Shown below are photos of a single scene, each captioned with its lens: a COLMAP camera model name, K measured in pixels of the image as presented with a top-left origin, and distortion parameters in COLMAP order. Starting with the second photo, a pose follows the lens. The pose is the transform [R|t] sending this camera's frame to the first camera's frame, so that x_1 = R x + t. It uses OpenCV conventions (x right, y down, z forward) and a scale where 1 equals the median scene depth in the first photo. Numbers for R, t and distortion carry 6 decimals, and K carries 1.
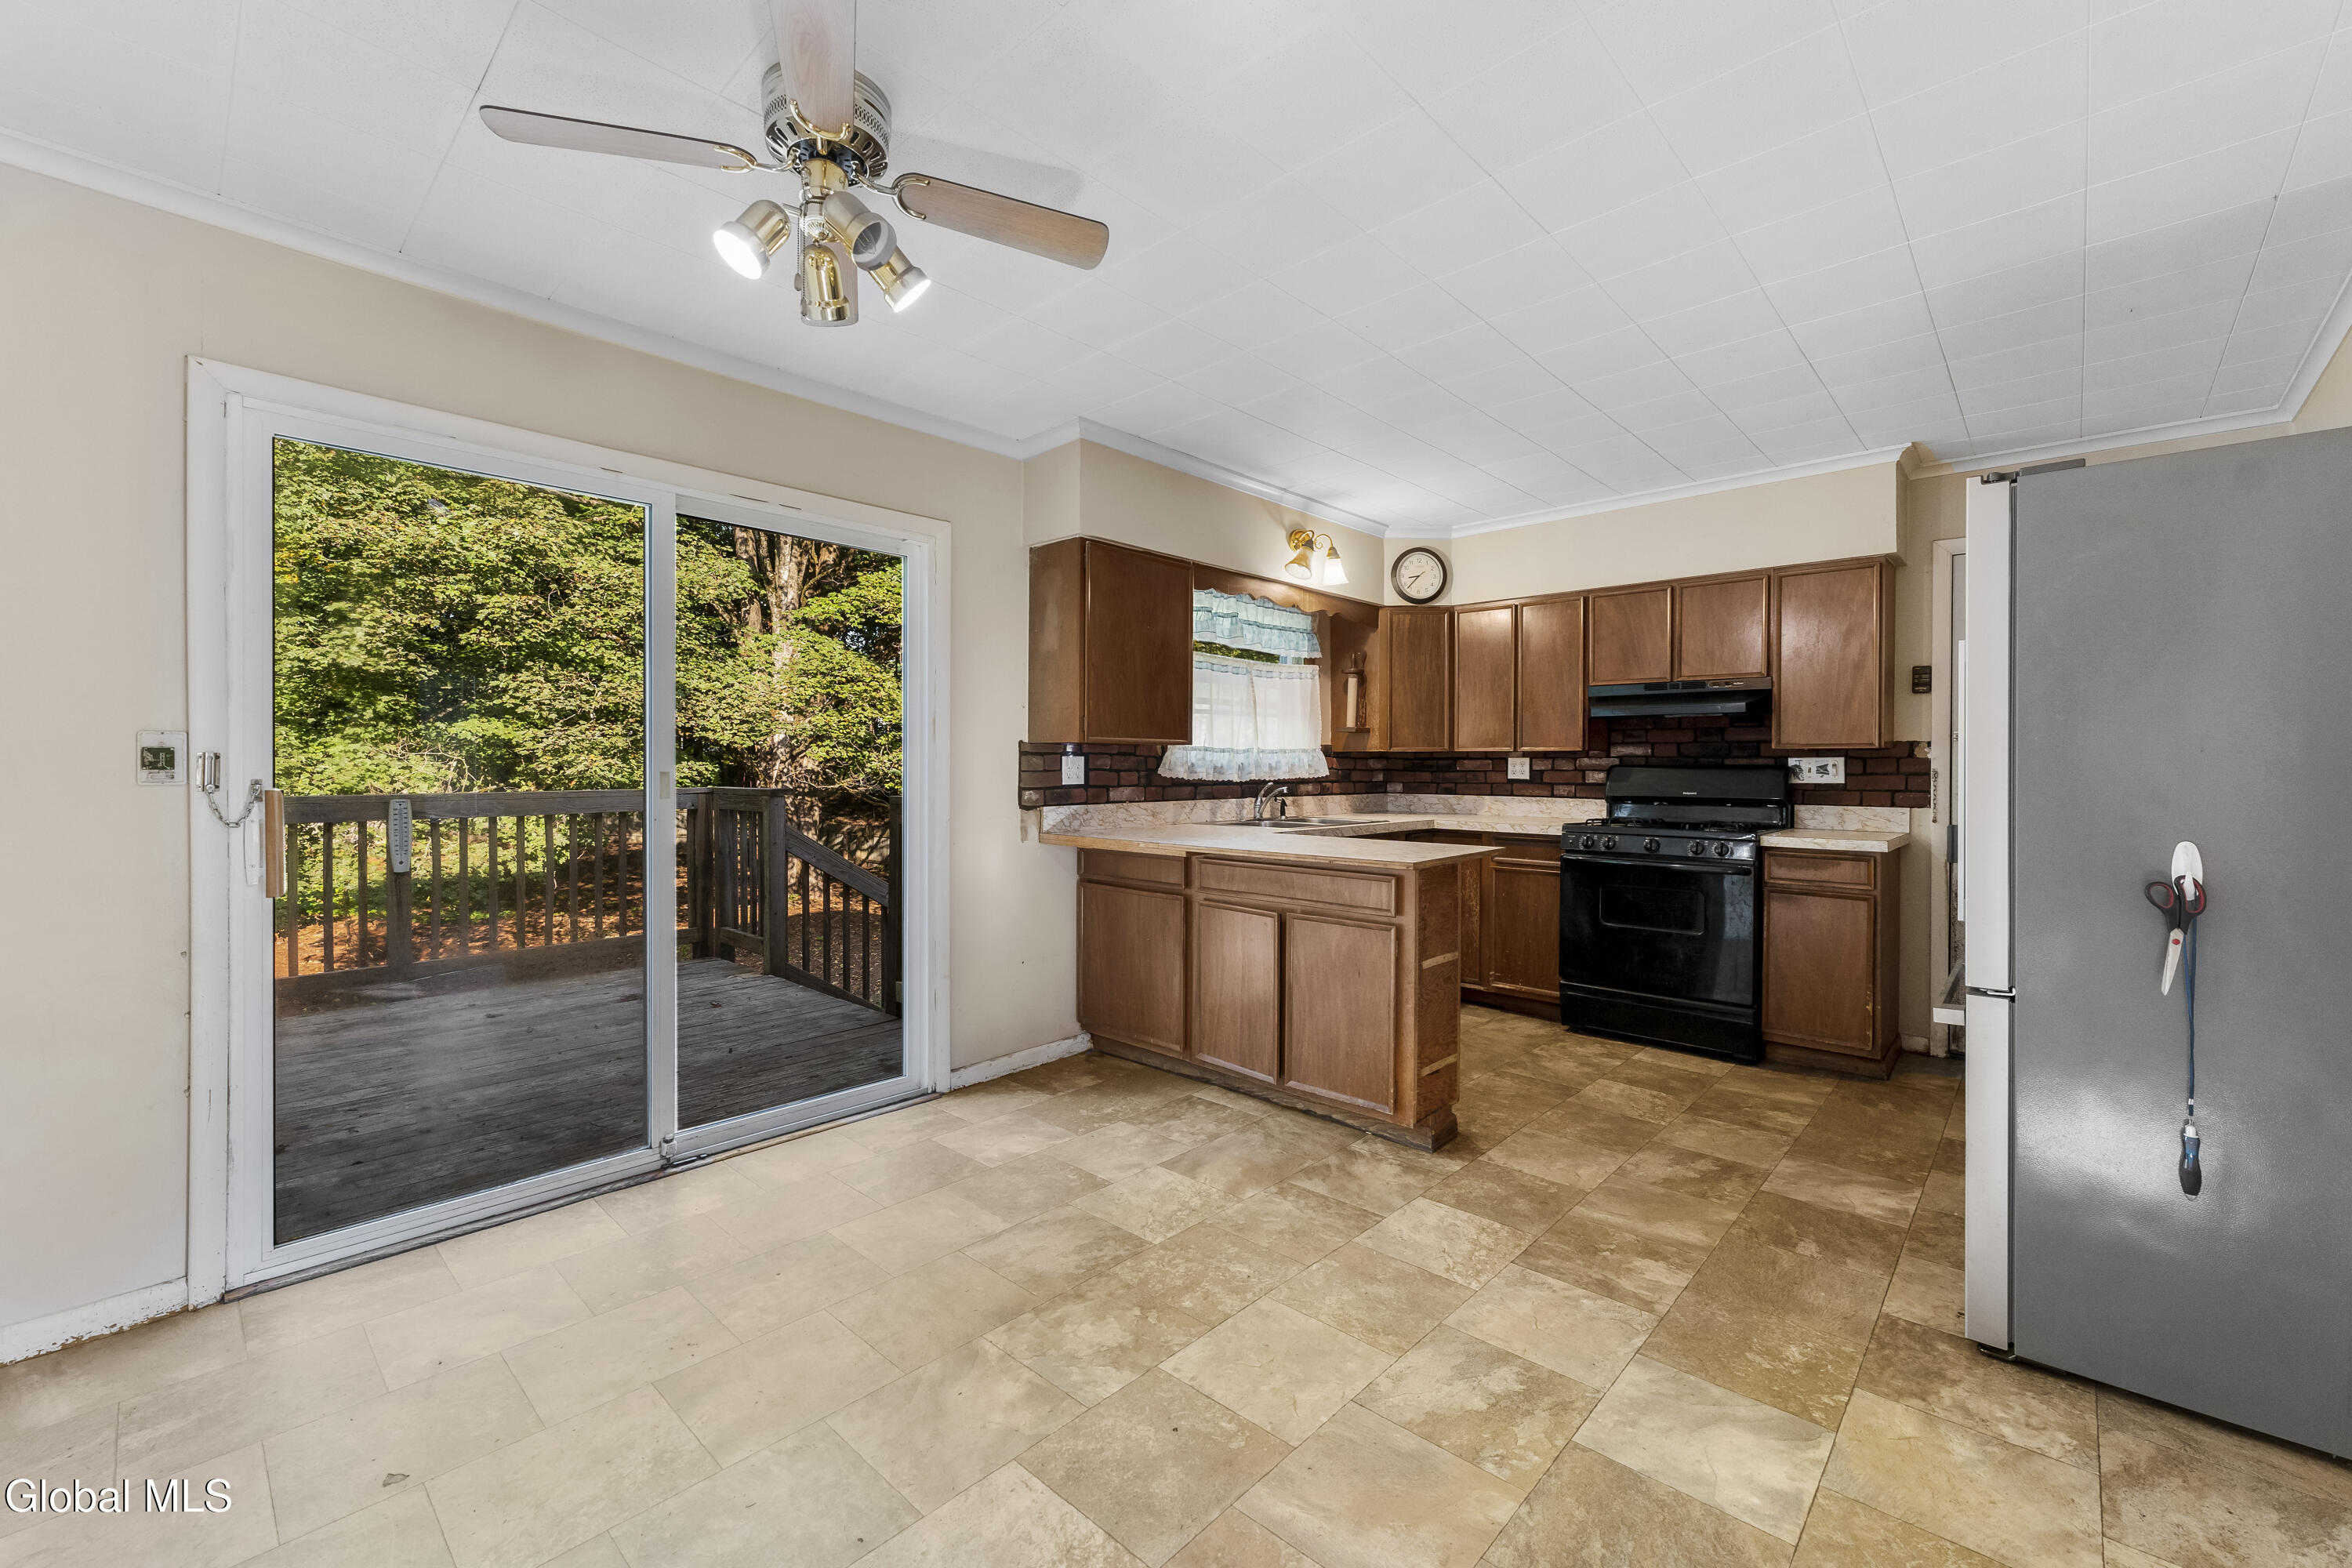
lens RADIAL K [[959.5, 0, 1177.3], [0, 959.5, 769.0], [0, 0, 1]] dist [0.003781, -0.000856]
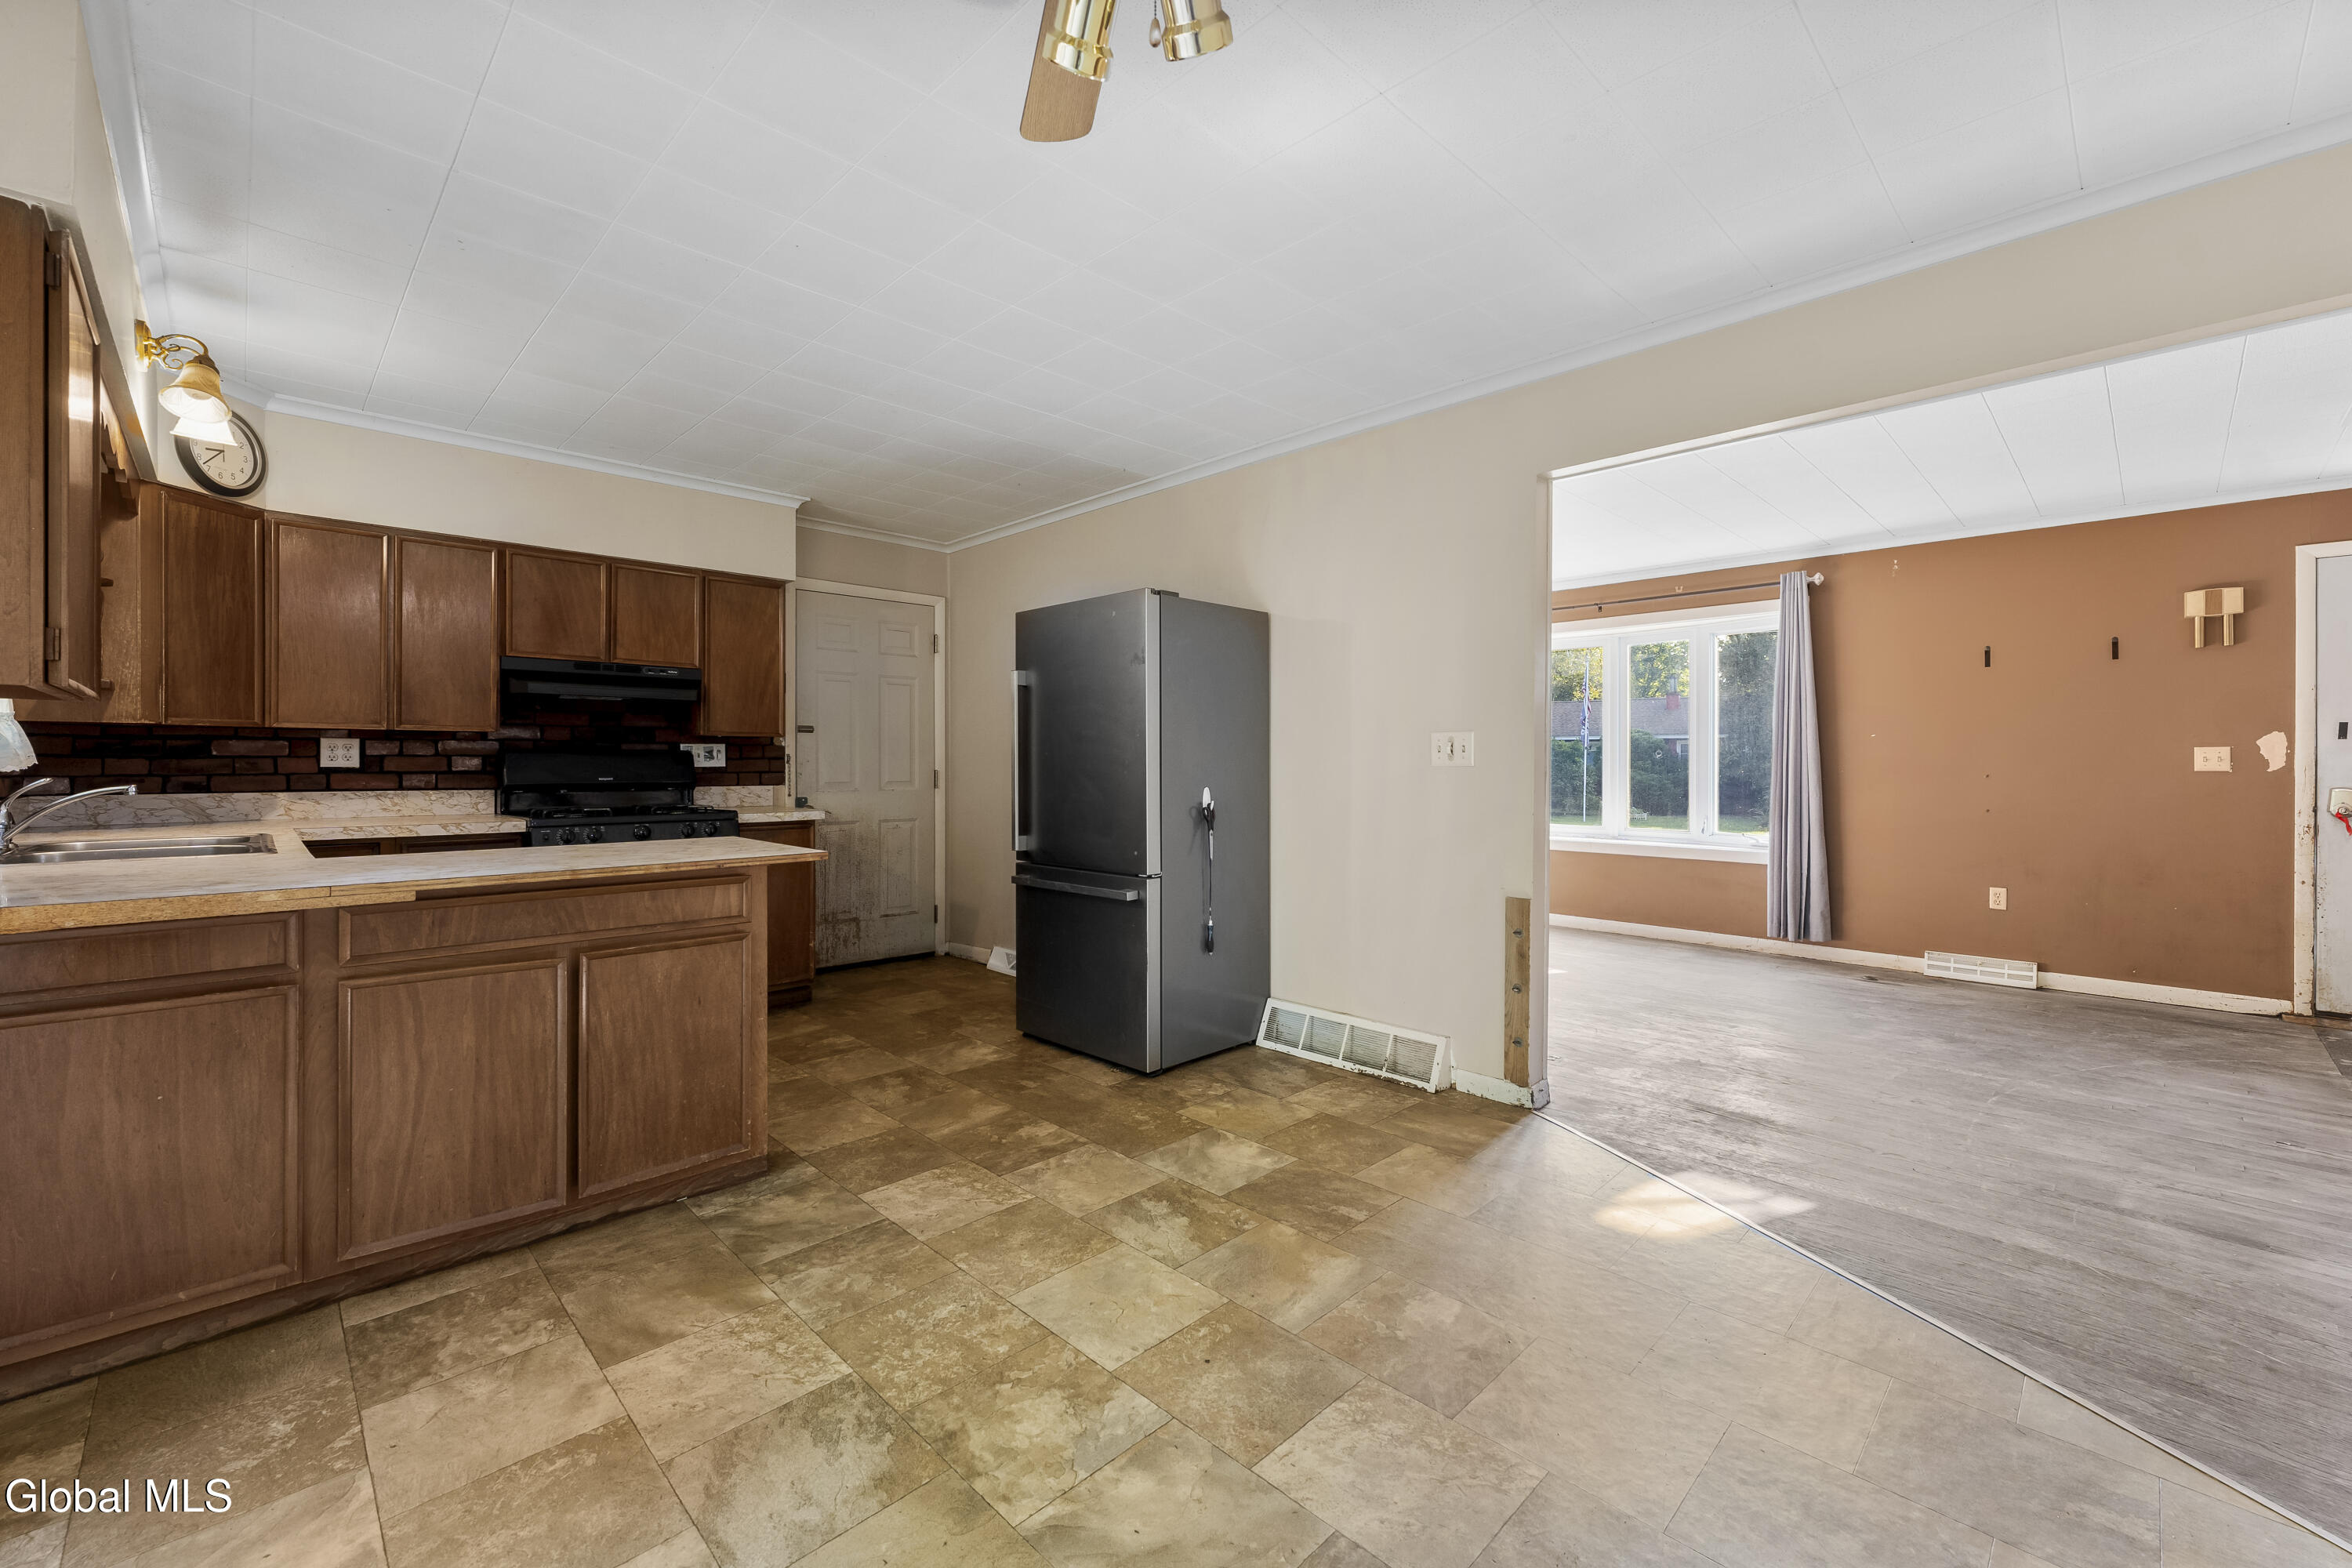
lens RADIAL K [[959.5, 0, 1183.7], [0, 959.5, 766.8], [0, 0, 1]] dist [0.003781, -0.000856]
pose [[0.037957, -0.010342, 0.999226, -0.439128], [0.000678, 0.999946, 0.010324, 0.003619], [-0.999279, 0.000285, 0.037962, 0.402977]]
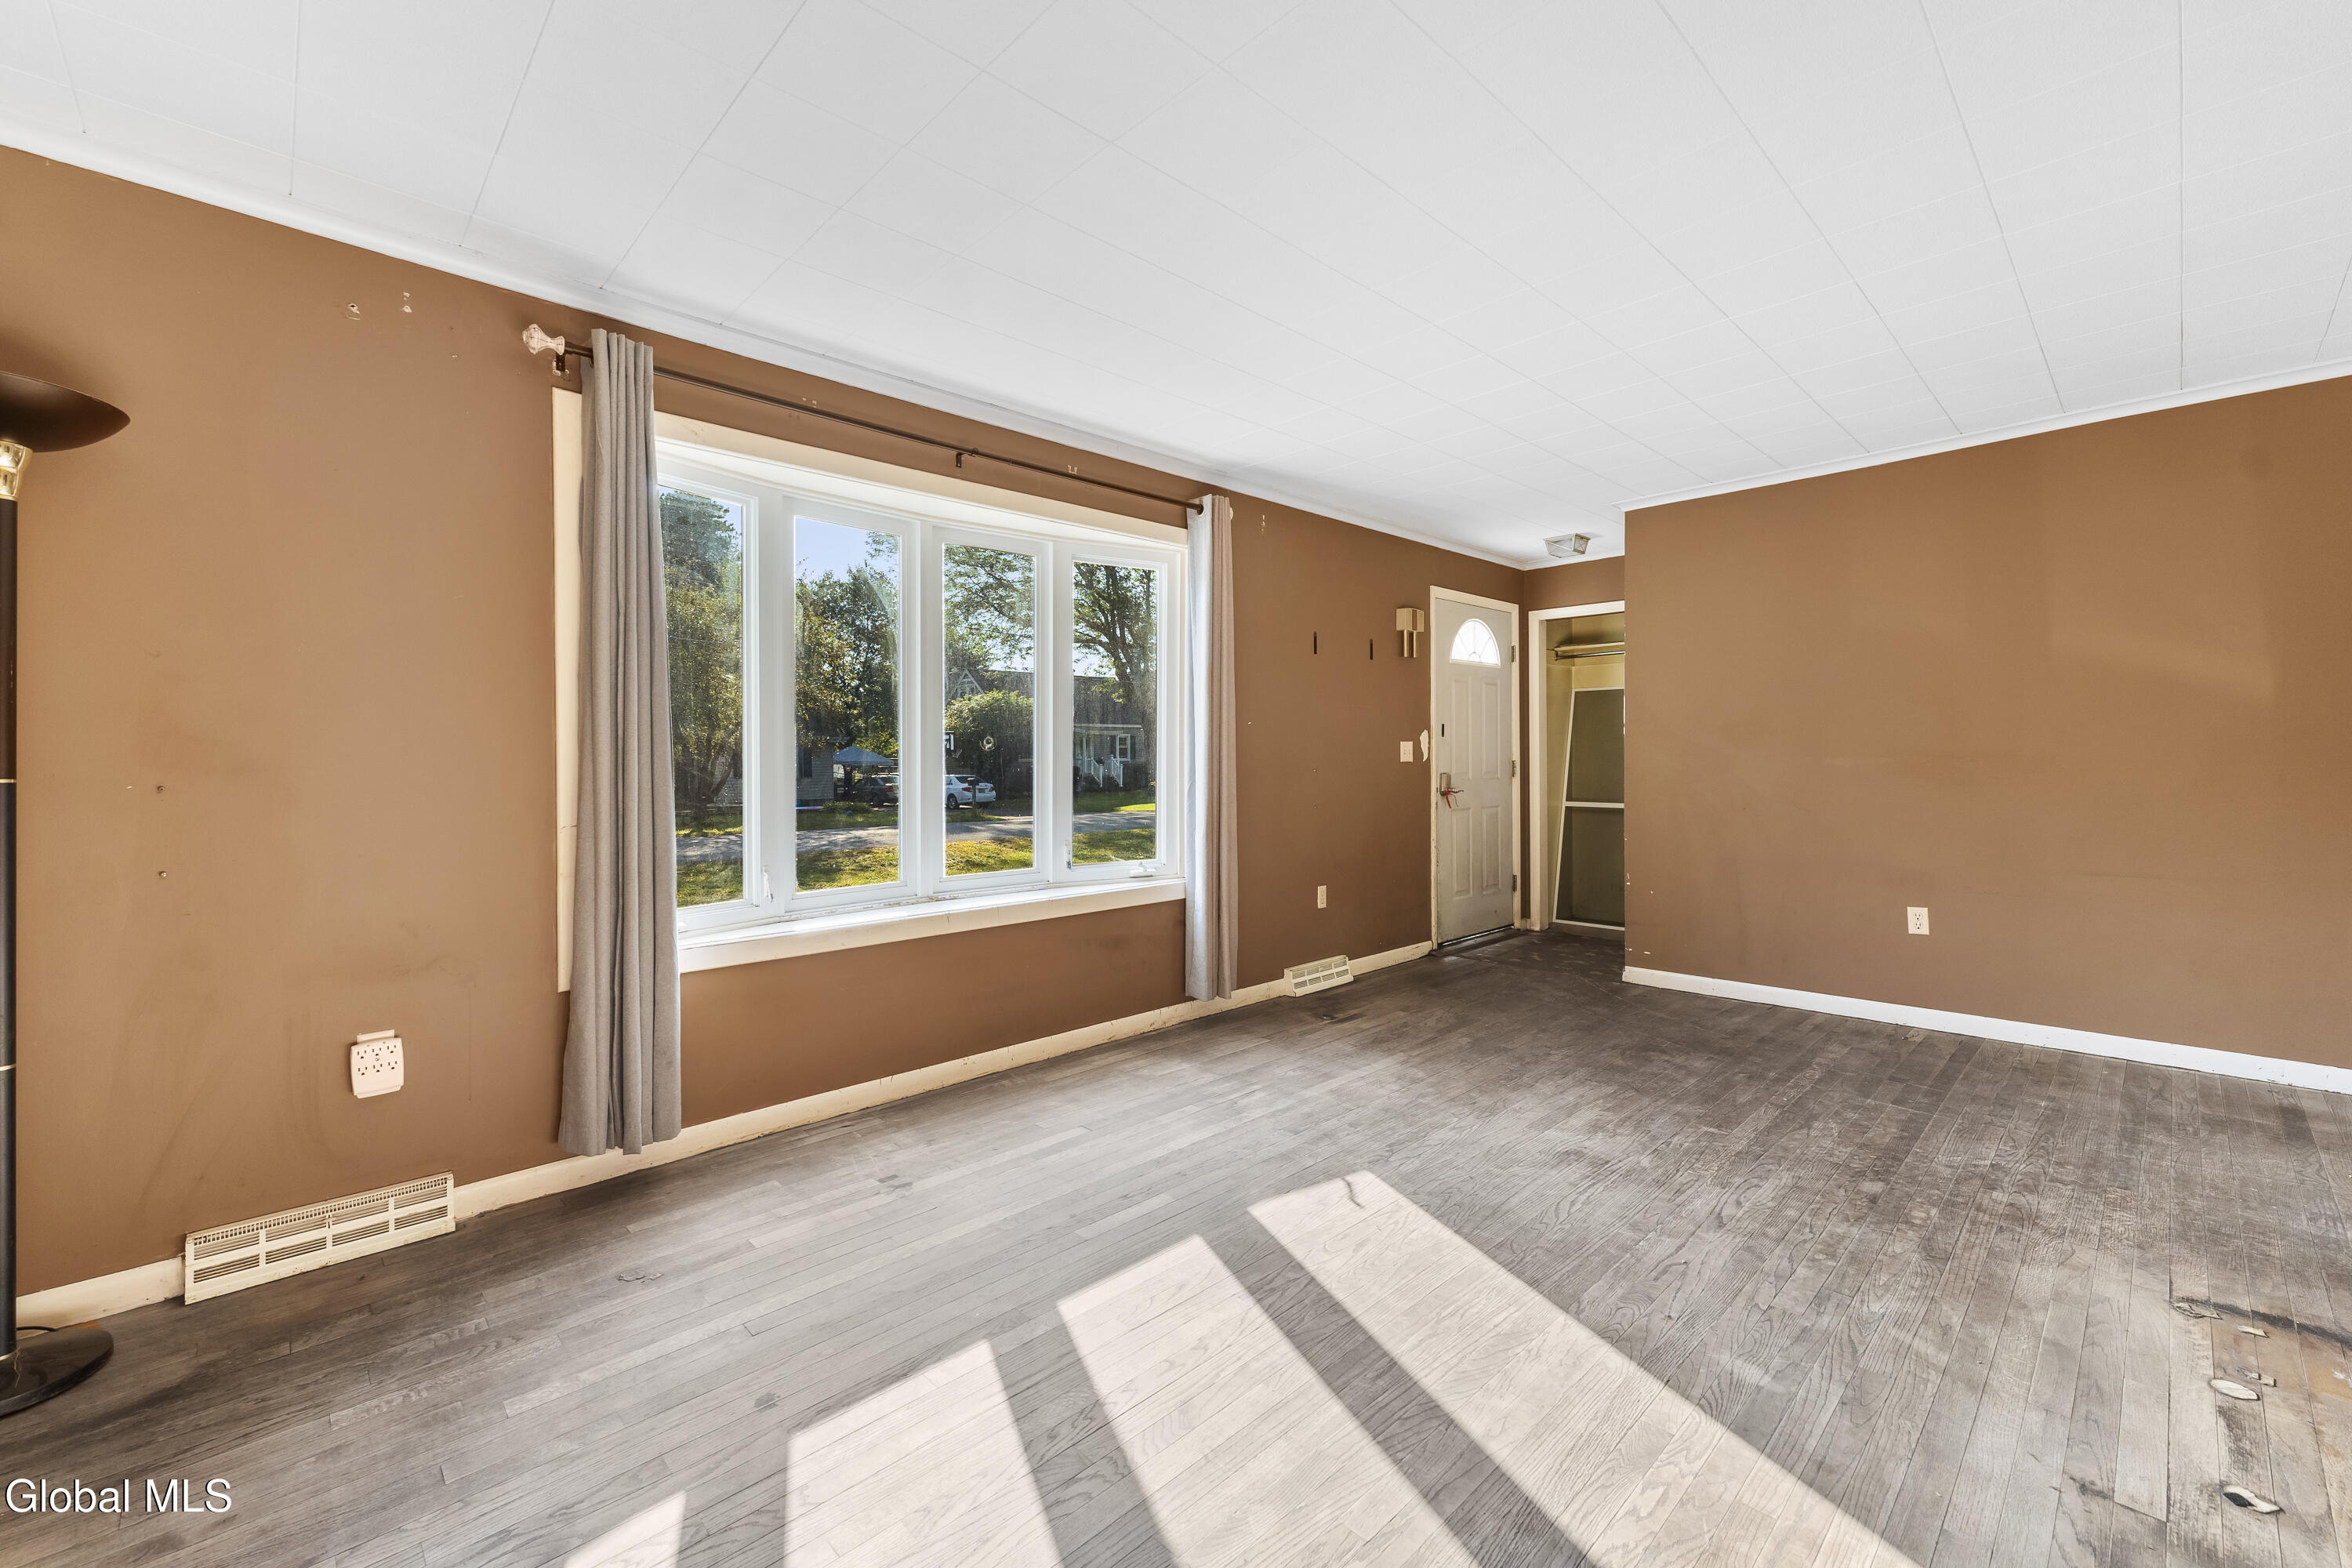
lens RADIAL K [[959.5, 0, 1193.3], [0, 959.5, 765.5], [0, 0, 1]] dist [0.003781, -0.000856]
pose [[-0.998842, -0.002398, 0.048054, 0.932321], [-0.001869, 0.999937, 0.011041, 0.011878], [-0.048077, 0.010938, -0.998784, 0.590336]]
